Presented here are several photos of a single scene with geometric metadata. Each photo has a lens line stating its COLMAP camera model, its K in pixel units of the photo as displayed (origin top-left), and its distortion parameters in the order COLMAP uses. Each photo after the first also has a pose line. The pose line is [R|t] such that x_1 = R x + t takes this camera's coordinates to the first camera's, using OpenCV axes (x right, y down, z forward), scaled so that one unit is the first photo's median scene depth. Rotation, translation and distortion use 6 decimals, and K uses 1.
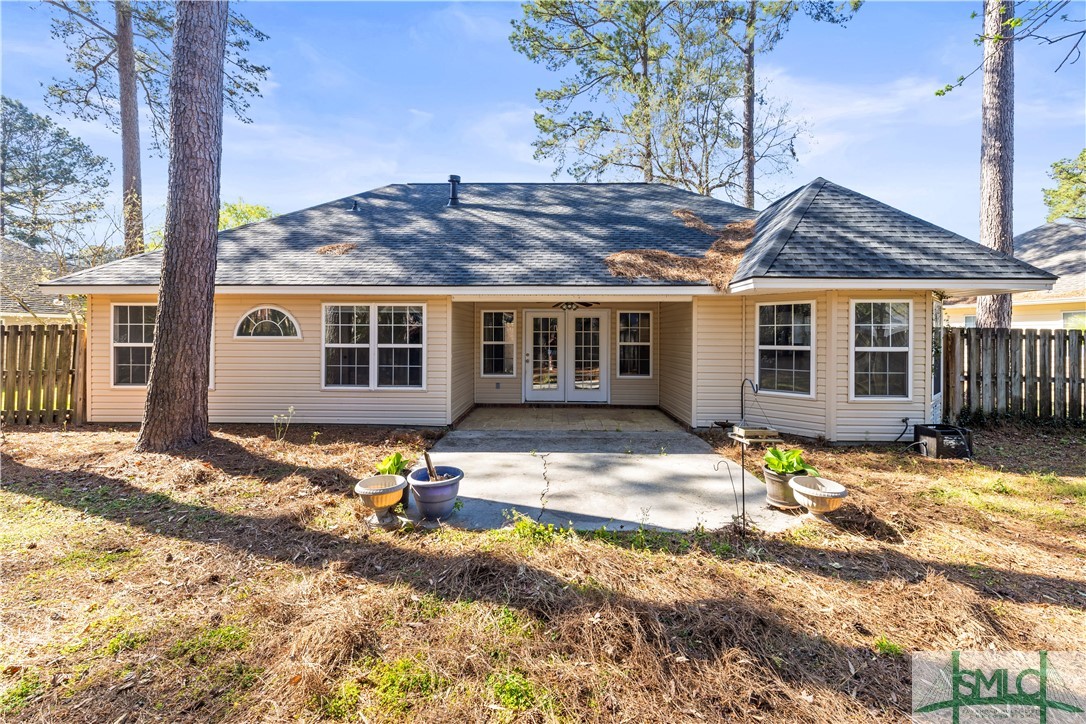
lens RADIAL K [[467.1, 0, 543.0], [0, 467.1, 331.2], [0, 0, 1]] dist [0.003278, 0.000332]
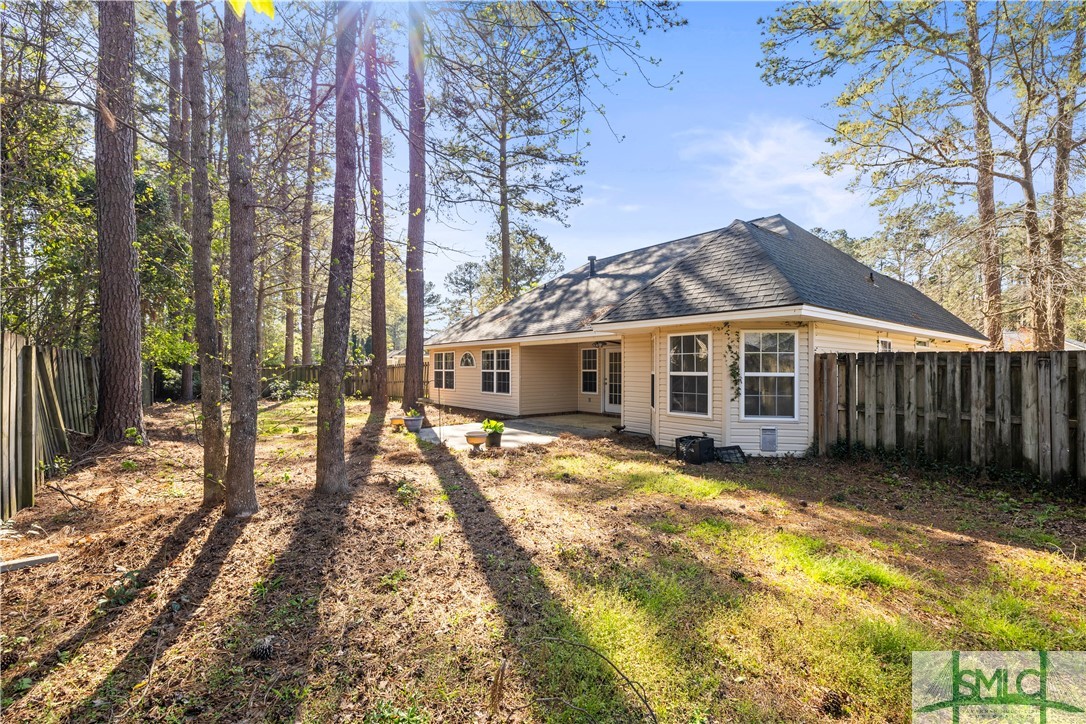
lens RADIAL K [[462.7, 0, 548.3], [0, 462.7, 358.9], [0, 0, 1]] dist [0.001811, 0.000271]
pose [[0.647769, -0.017511, -0.761636, 1.196930], [0.006324, 0.999825, -0.017609, 0.016293], [0.761811, 0.006590, 0.647766, -0.042192]]
